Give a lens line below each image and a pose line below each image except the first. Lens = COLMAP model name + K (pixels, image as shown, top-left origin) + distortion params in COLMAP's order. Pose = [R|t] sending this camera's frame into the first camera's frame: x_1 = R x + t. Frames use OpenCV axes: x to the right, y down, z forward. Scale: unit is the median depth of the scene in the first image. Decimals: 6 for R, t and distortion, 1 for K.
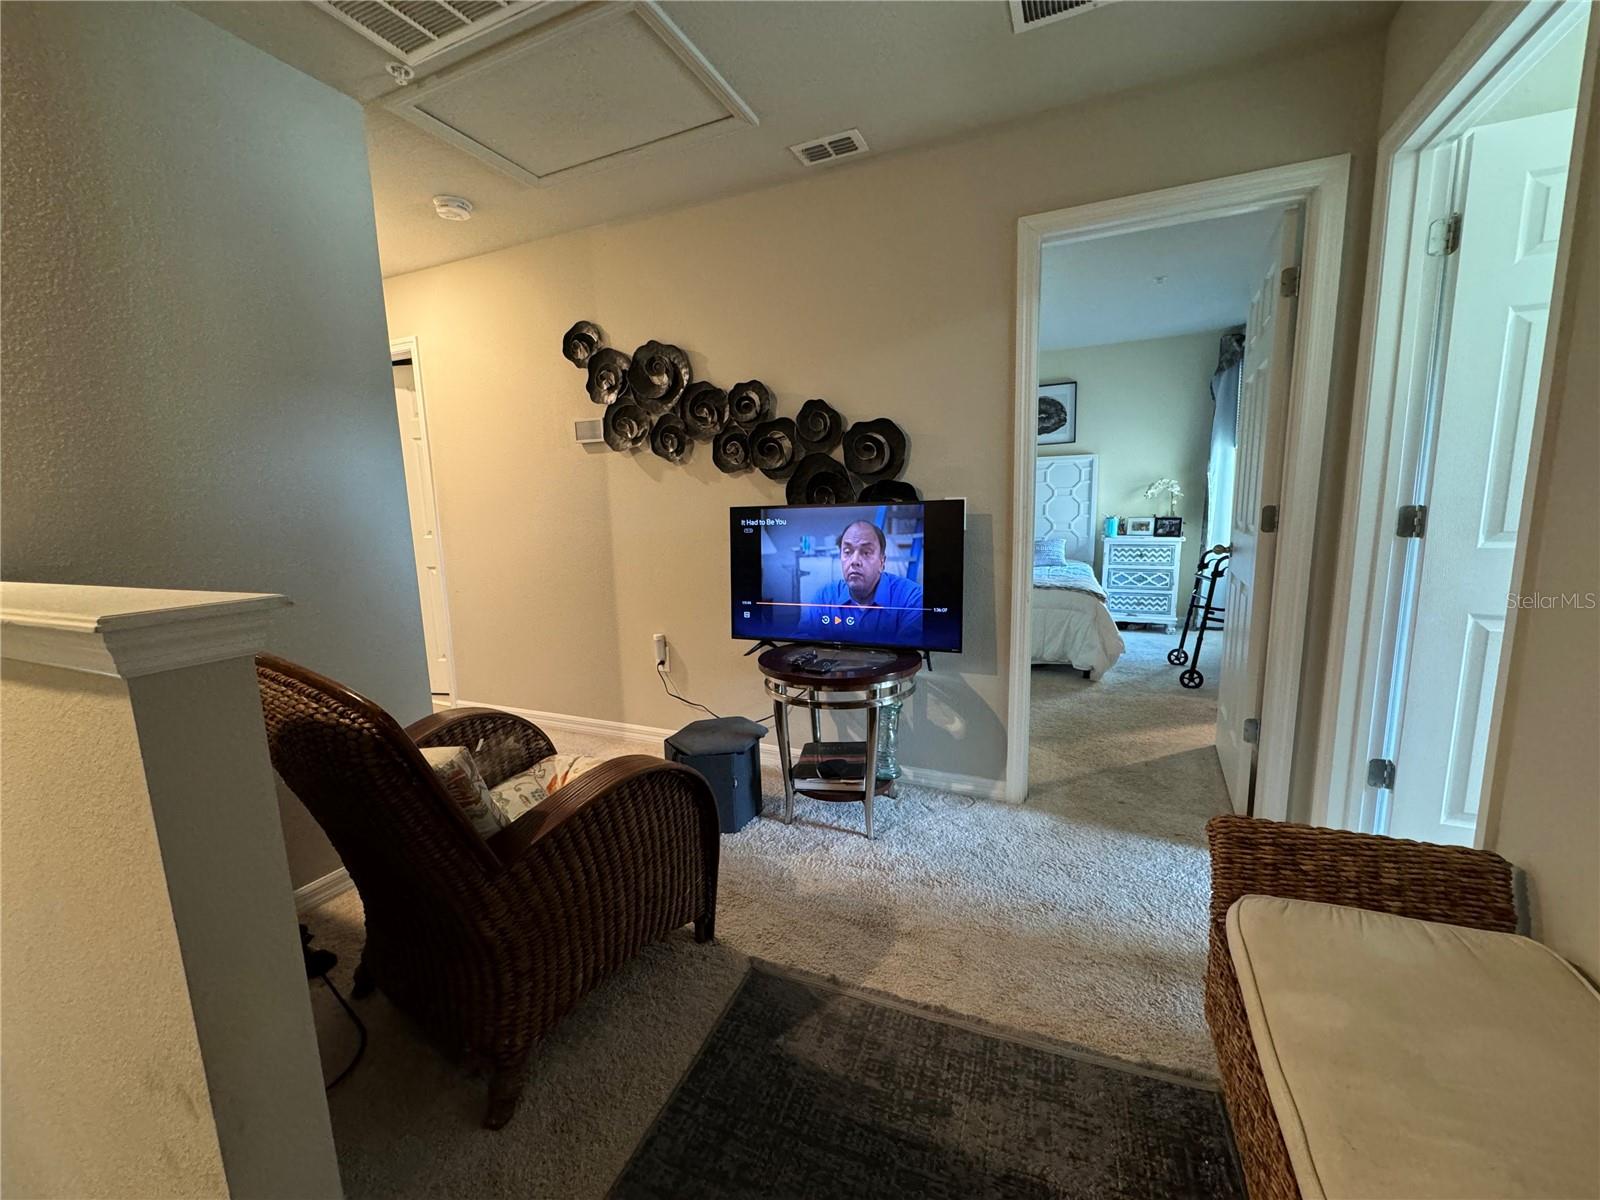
lens RADIAL K [[638.5, 0, 802.8], [0, 638.5, 601.4], [0, 0, 1]] dist [-0.008570, 0.001507]
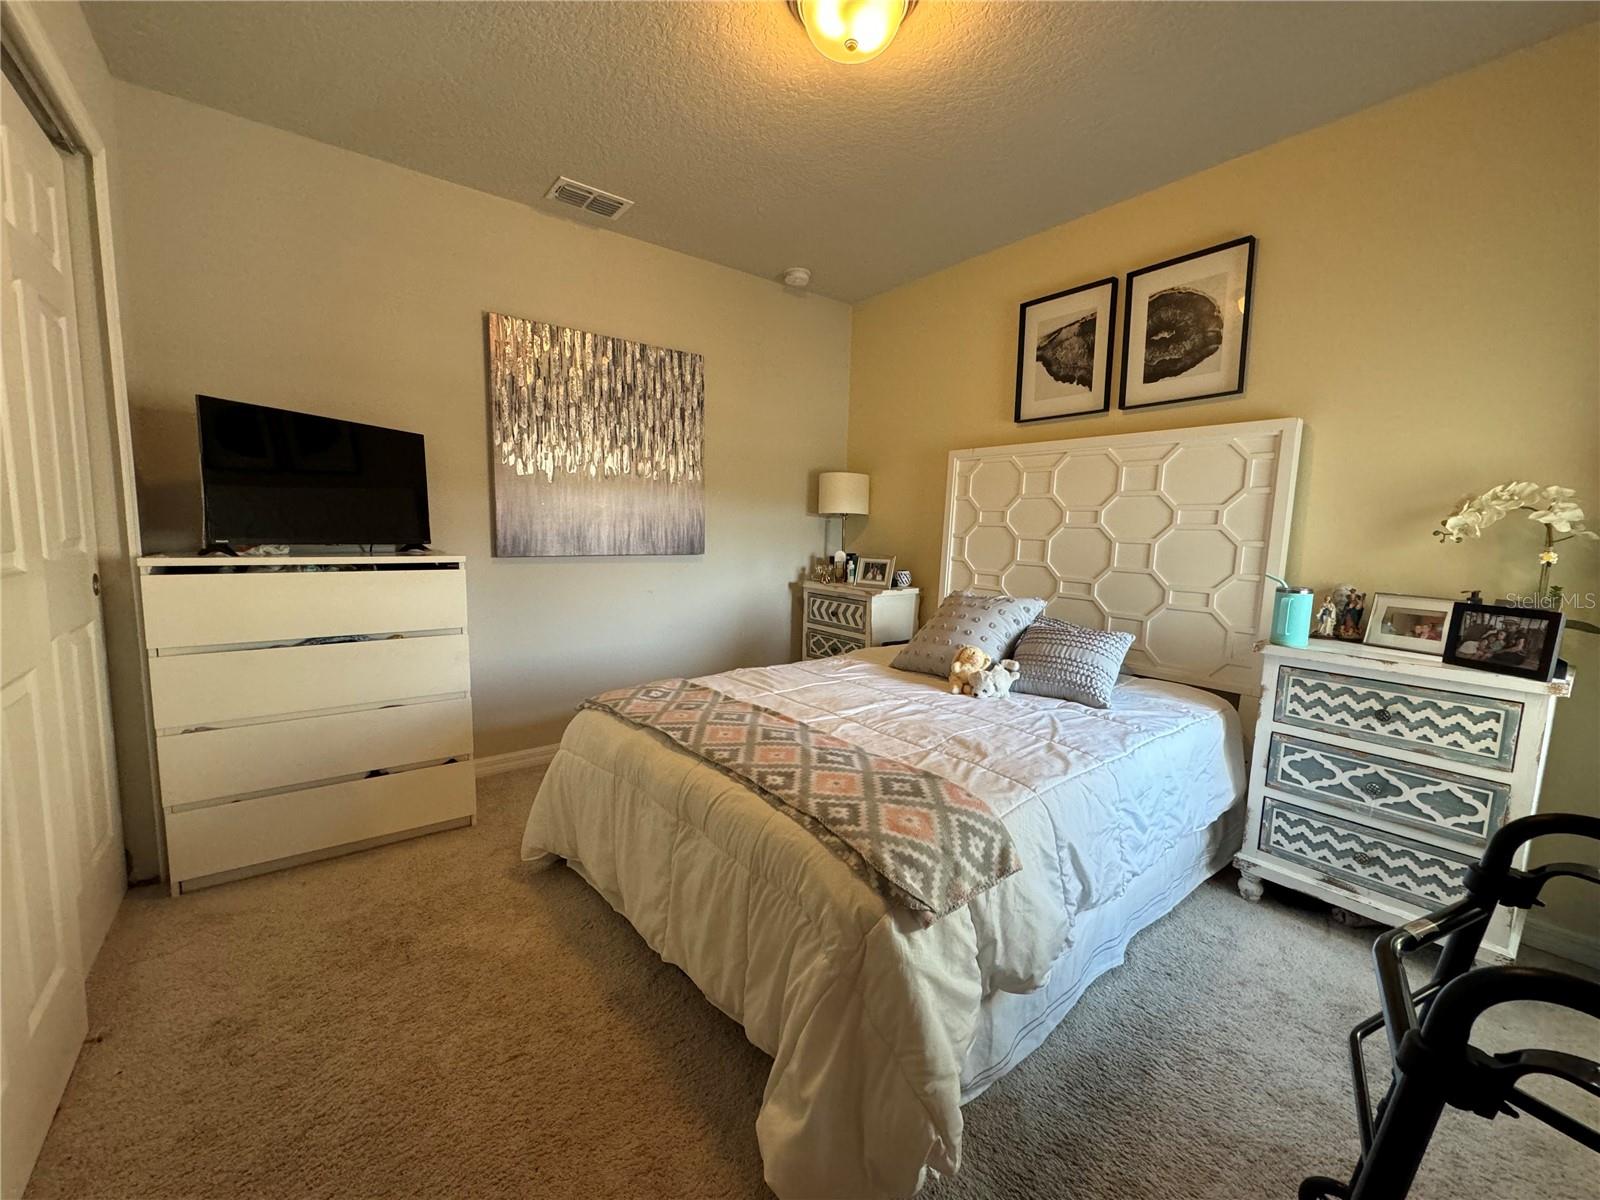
lens RADIAL K [[638.5, 0, 798.1], [0, 638.5, 600.3], [0, 0, 1]] dist [-0.008570, 0.001507]
pose [[0.880588, 0.094362, -0.464392, 0.405144], [-0.108540, 0.994085, -0.003822, -0.094672], [0.461284, 0.053771, 0.885622, 0.563254]]
